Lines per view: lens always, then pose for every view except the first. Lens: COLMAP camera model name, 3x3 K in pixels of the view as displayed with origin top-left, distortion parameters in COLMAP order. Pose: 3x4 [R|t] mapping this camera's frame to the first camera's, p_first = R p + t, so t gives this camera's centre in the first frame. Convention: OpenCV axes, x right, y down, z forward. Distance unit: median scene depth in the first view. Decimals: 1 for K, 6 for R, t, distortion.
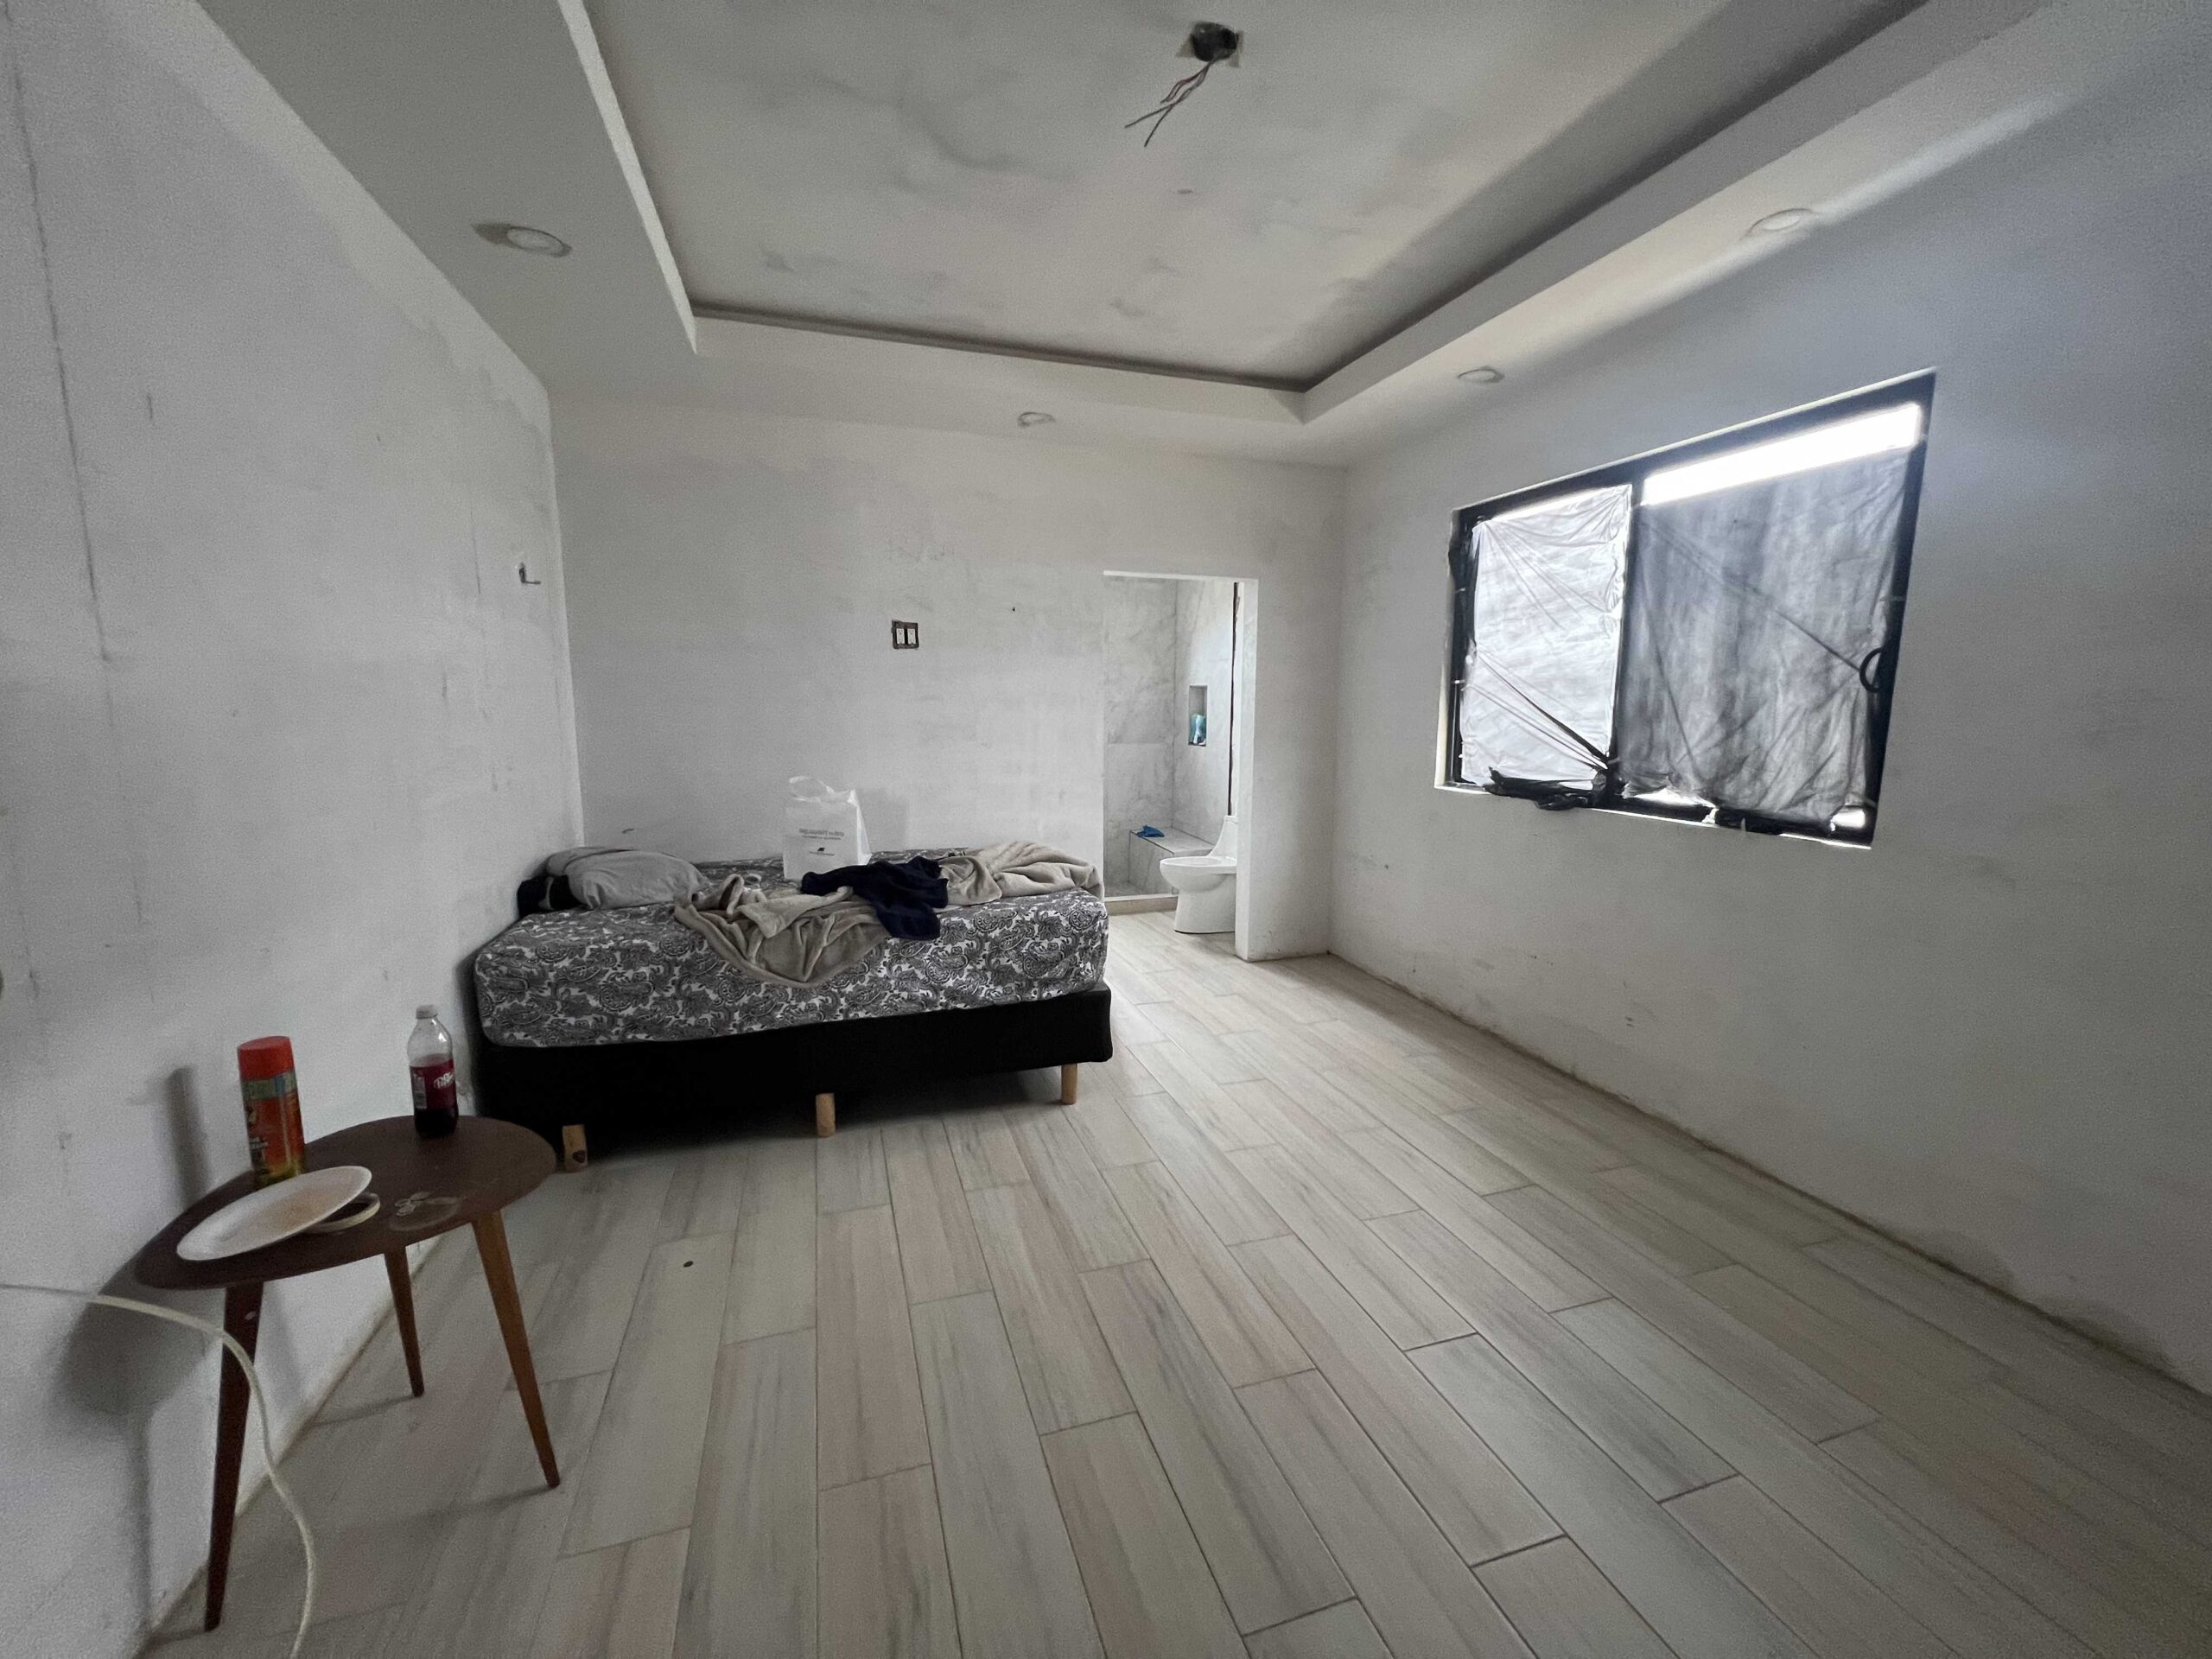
lens RADIAL K [[889.6, 0, 1106.0], [0, 889.6, 829.5], [0, 0, 1]] dist [-0.001941, 0.001226]
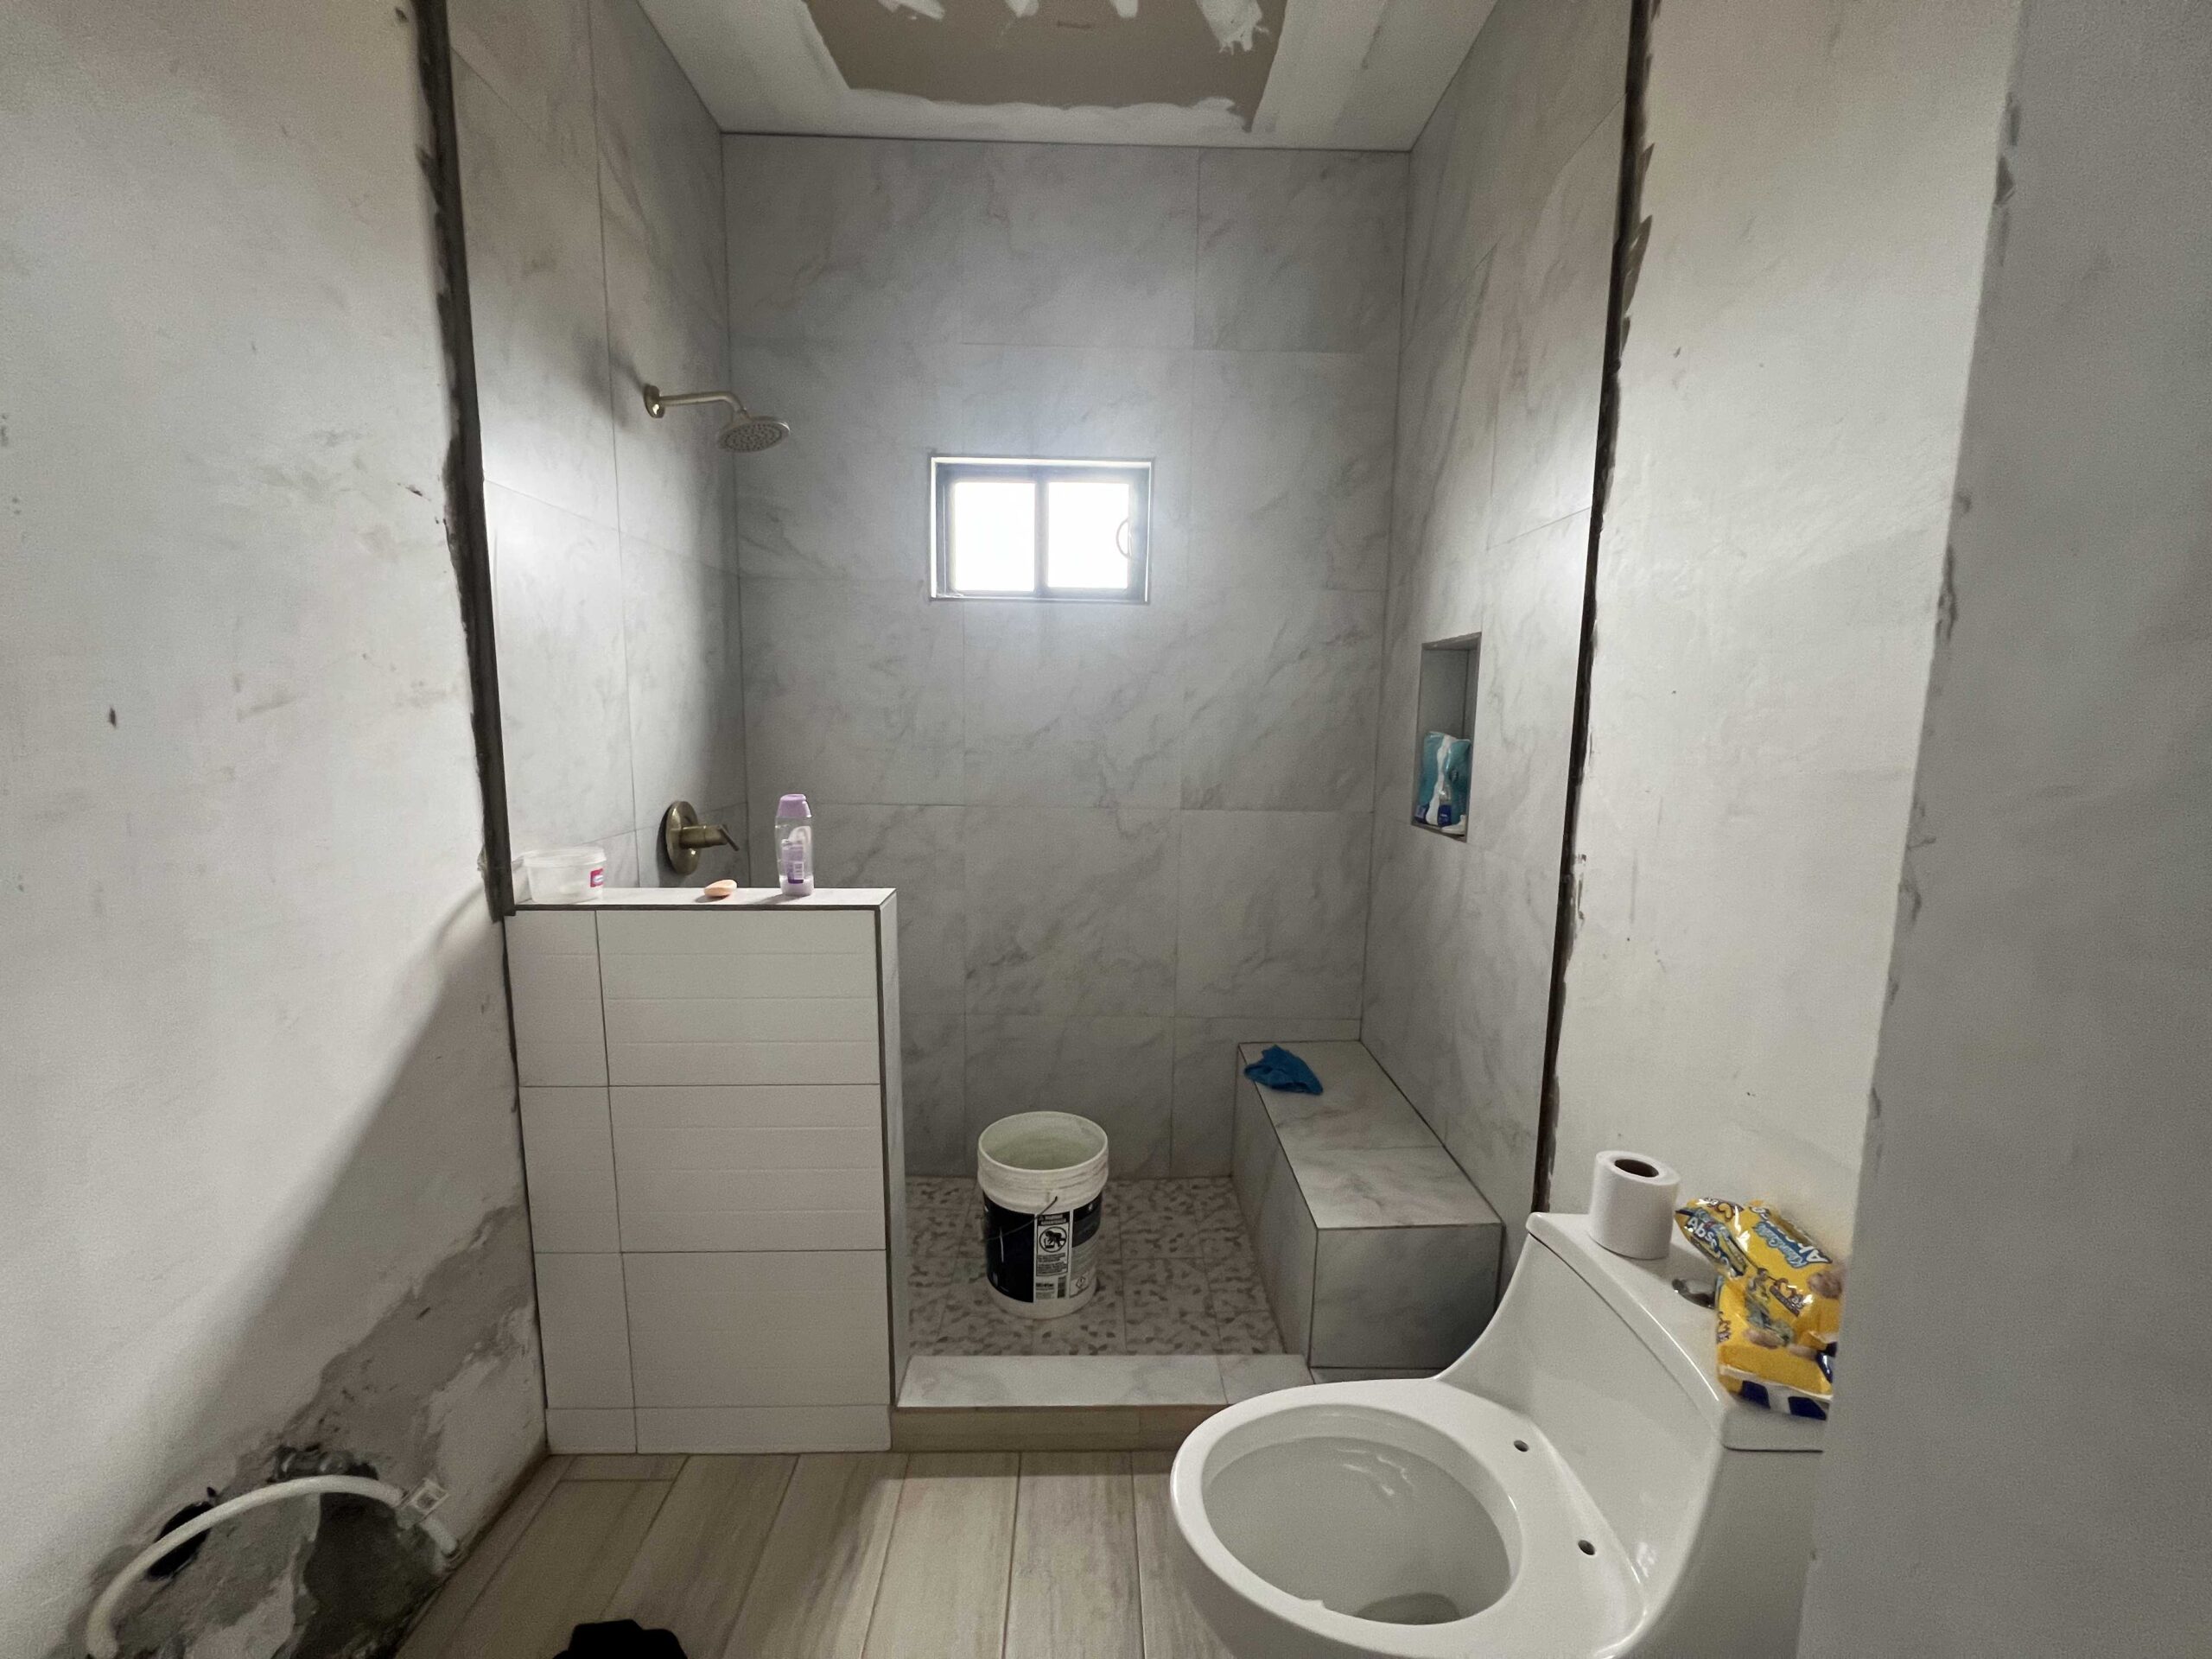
lens RADIAL K [[889.6, 0, 1106.0], [0, 889.6, 829.5], [0, 0, 1]] dist [-0.001941, 0.001226]
pose [[0.957461, 0.044909, -0.285048, 0.079119], [-0.046141, 0.998932, 0.002395, -0.089817], [0.284851, 0.010859, 0.958510, 0.658269]]
